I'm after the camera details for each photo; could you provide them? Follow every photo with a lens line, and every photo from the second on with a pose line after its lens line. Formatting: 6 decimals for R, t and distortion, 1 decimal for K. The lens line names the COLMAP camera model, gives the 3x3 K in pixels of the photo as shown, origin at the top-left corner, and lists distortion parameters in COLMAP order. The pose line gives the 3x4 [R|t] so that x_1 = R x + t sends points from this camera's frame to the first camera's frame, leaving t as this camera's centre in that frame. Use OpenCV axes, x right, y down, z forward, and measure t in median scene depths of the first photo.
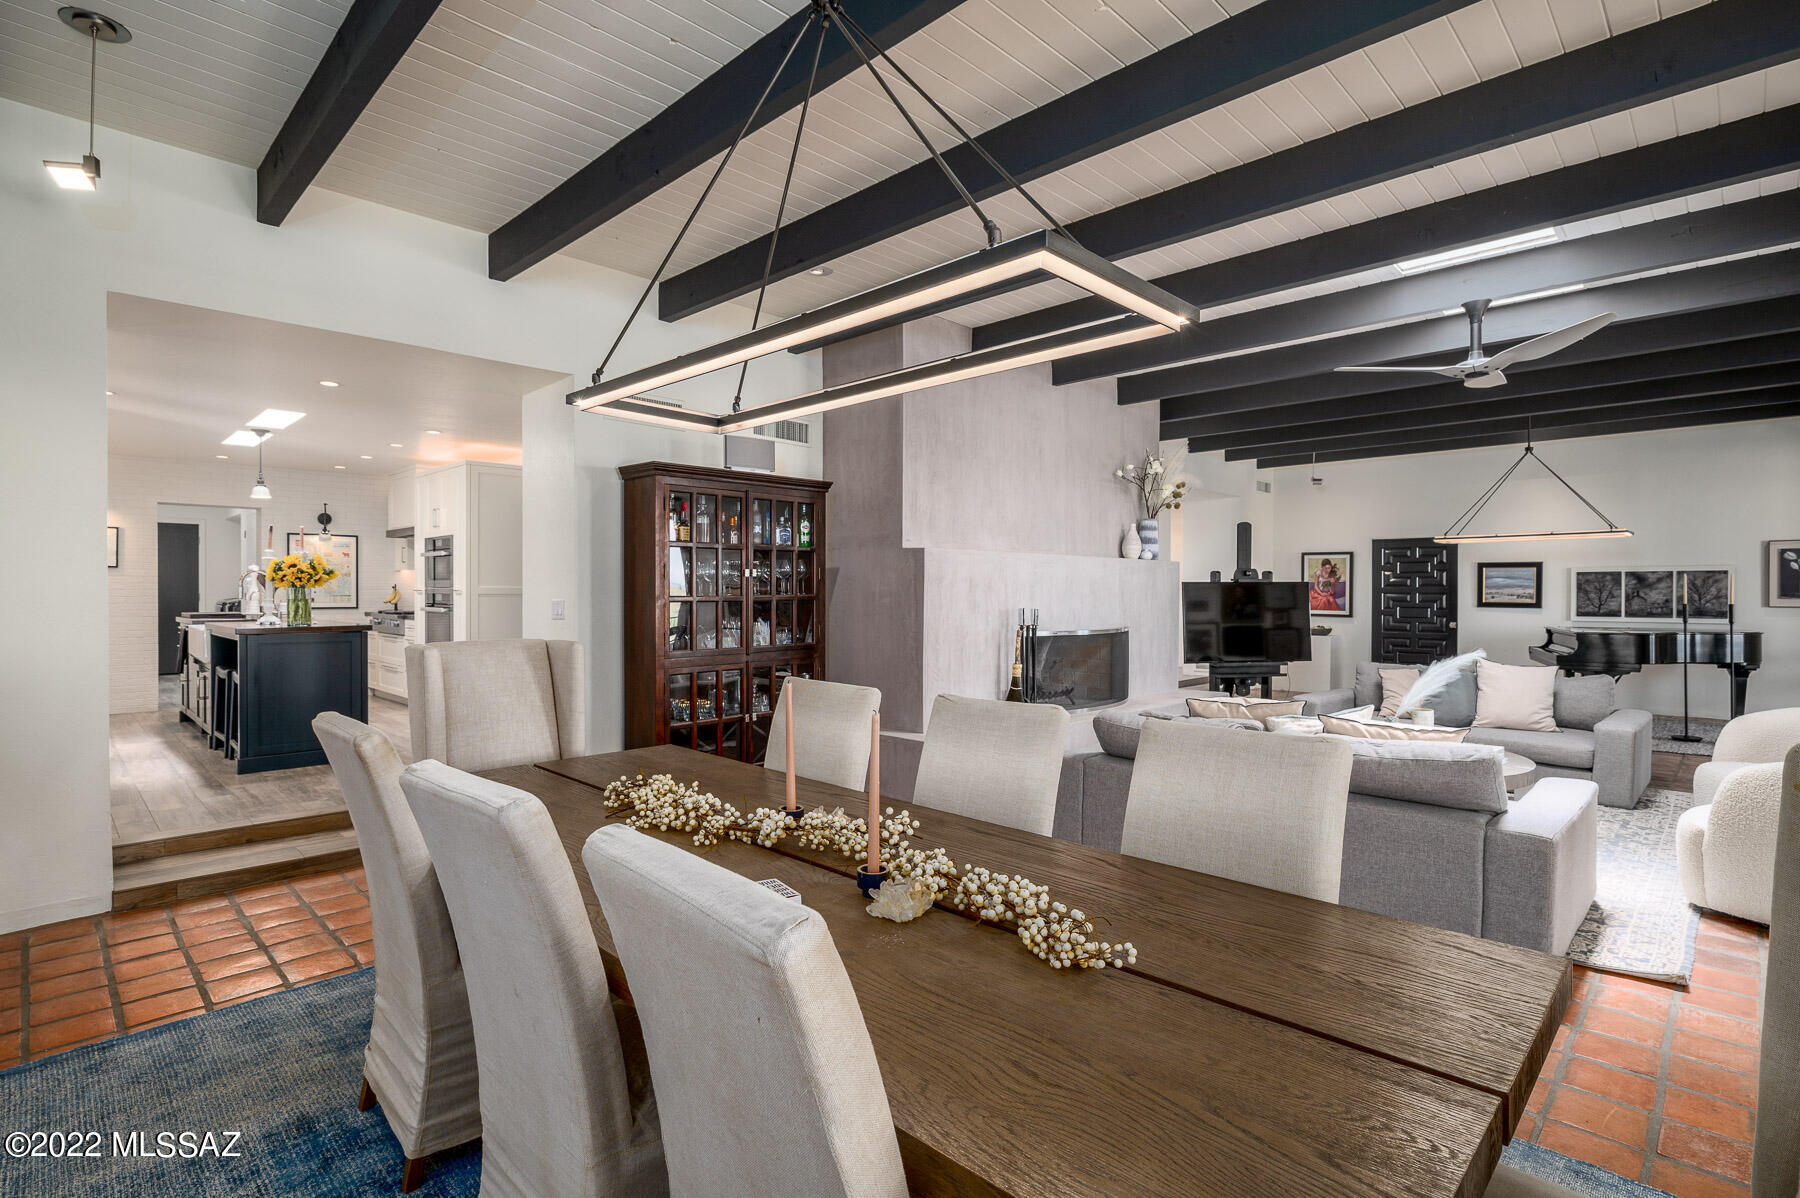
lens RADIAL K [[883.5, 0, 900.0], [0, 883.5, 599.0], [0, 0, 1]] dist [-0.002227, -0.000196]
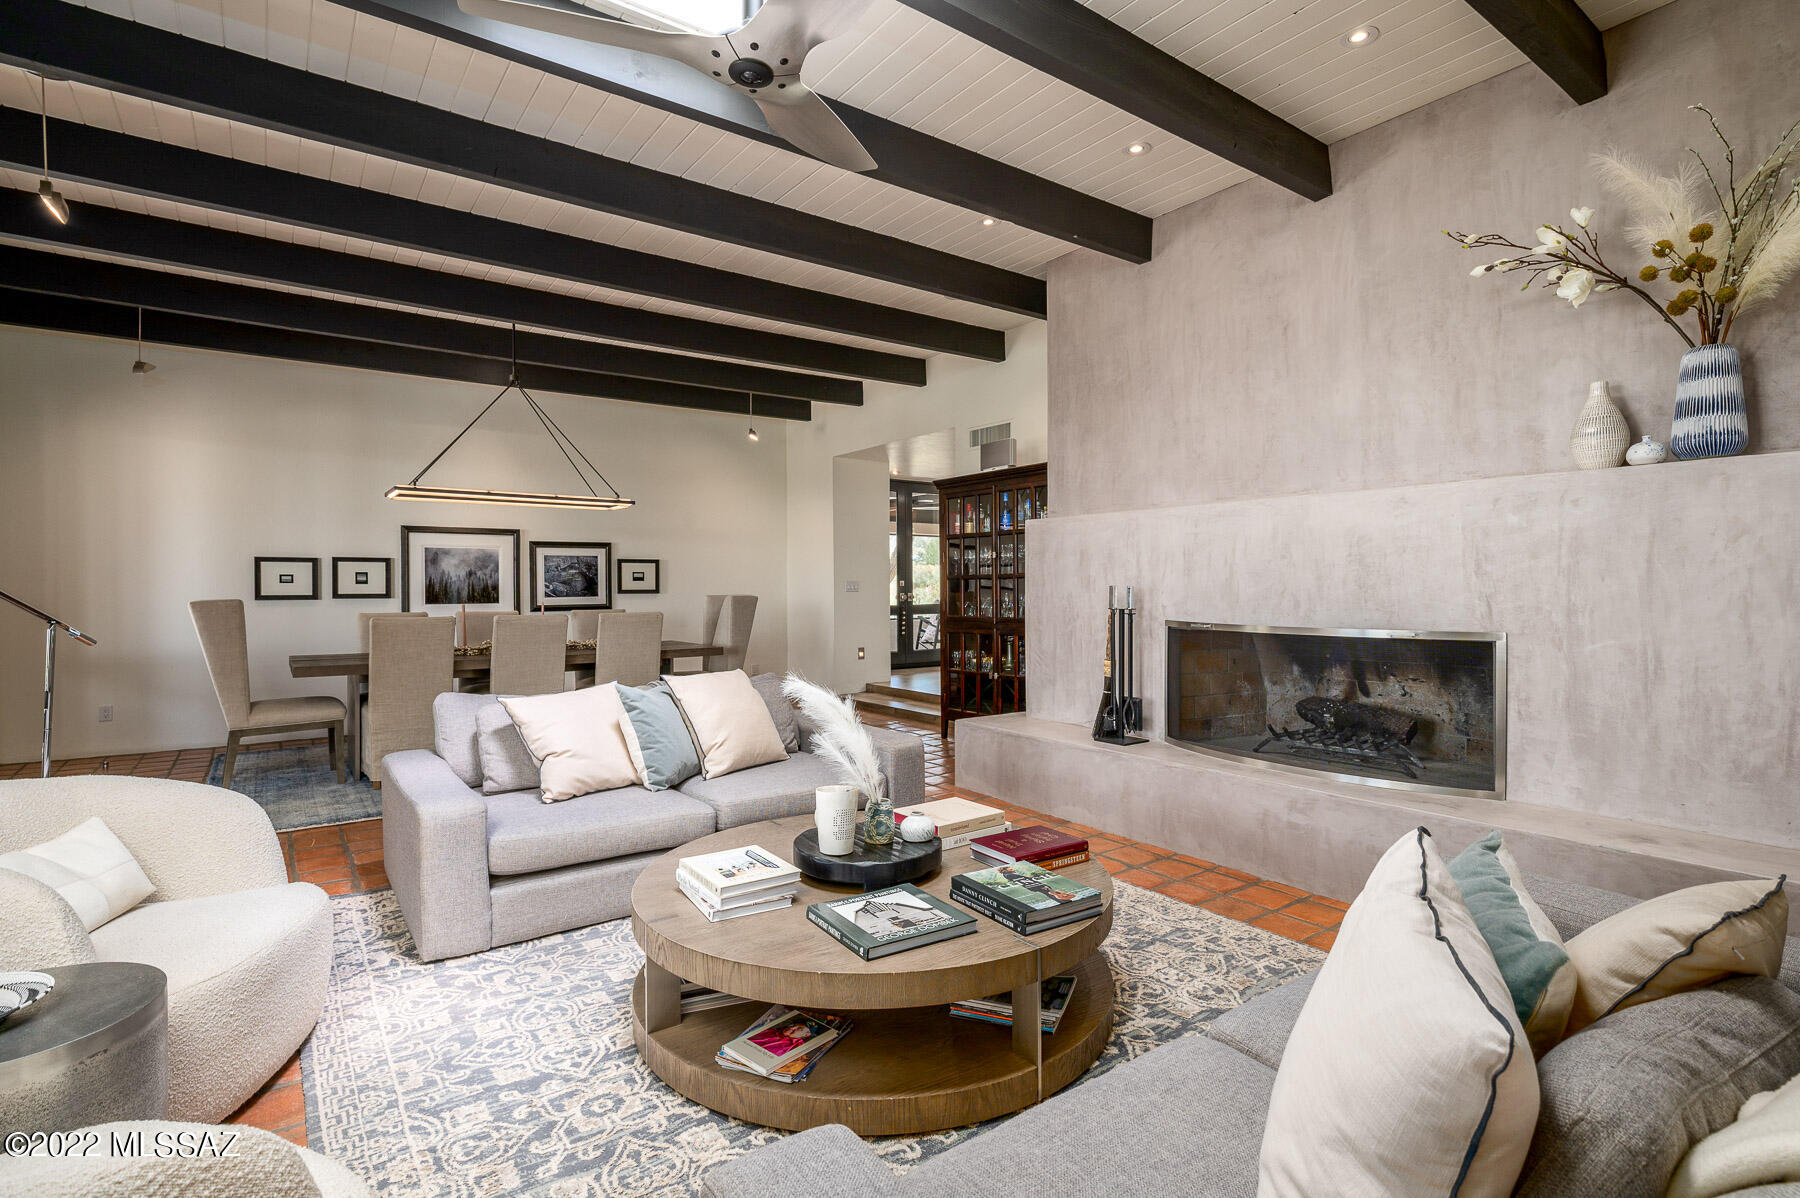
lens RADIAL K [[883.5, 0, 900.0], [0, 883.5, 599.0], [0, 0, 1]] dist [-0.002227, -0.000196]
pose [[-0.164676, 0.016240, -0.986214, 0.915464], [0.002636, 0.999868, 0.016025, 0.009482], [0.986344, 0.000039, -0.164697, 0.957613]]
